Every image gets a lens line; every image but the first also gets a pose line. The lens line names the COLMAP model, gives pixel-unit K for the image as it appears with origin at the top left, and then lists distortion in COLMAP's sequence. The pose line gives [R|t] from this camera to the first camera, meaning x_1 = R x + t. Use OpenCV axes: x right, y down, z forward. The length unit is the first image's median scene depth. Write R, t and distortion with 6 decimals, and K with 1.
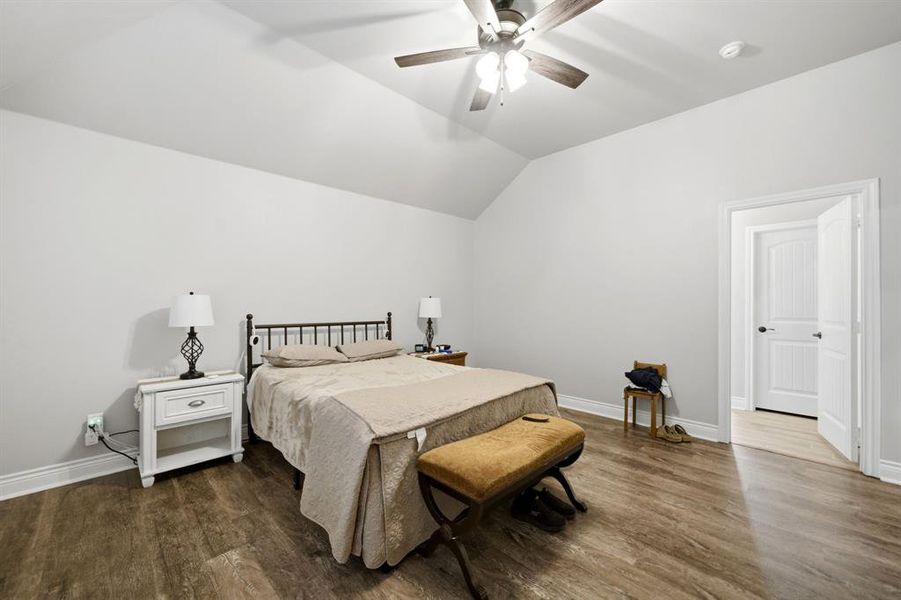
lens RADIAL K [[353.7, 0, 454.2], [0, 353.7, 301.6], [0, 0, 1]] dist [0.000441, 0.000025]
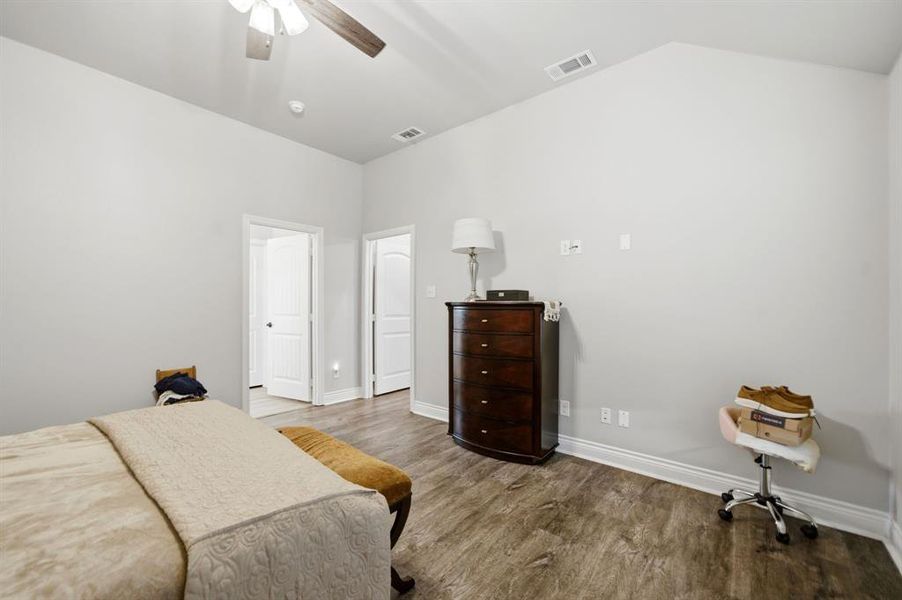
lens RADIAL K [[354.1, 0, 449.0], [0, 354.1, 304.1], [0, 0, 1]] dist [0.000441, 0.000025]
pose [[-0.101369, -0.008039, 0.994816, -0.462611], [-0.021787, 0.999745, 0.005859, -0.010487], [-0.994610, -0.021080, -0.101518, 0.470315]]
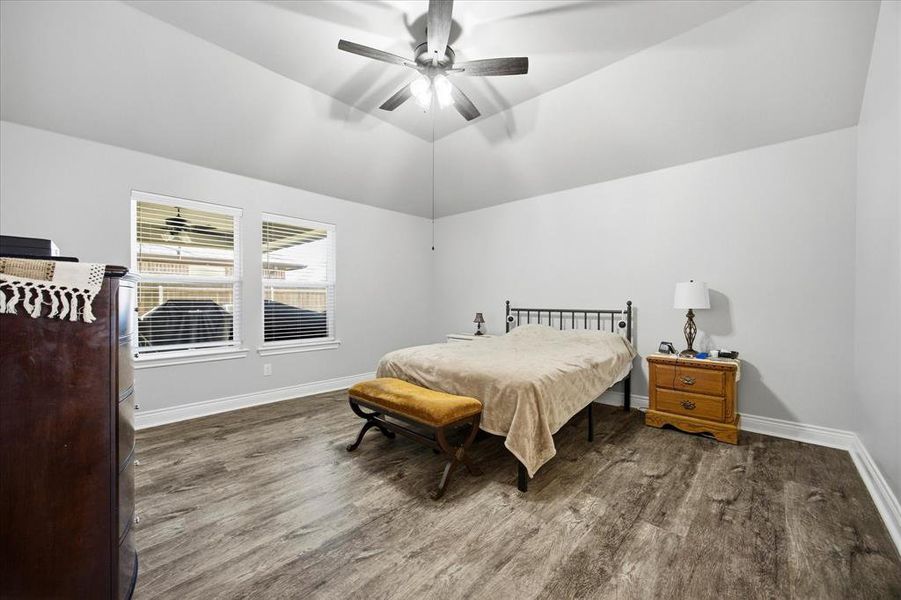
lens RADIAL K [[353.7, 0, 455.3], [0, 353.7, 299.1], [0, 0, 1]] dist [0.000441, 0.000025]
pose [[0.048685, 0.000264, -0.998814, 0.932470], [0.016642, 0.999861, 0.001076, 0.022215], [0.998676, -0.016674, 0.048673, 0.698741]]
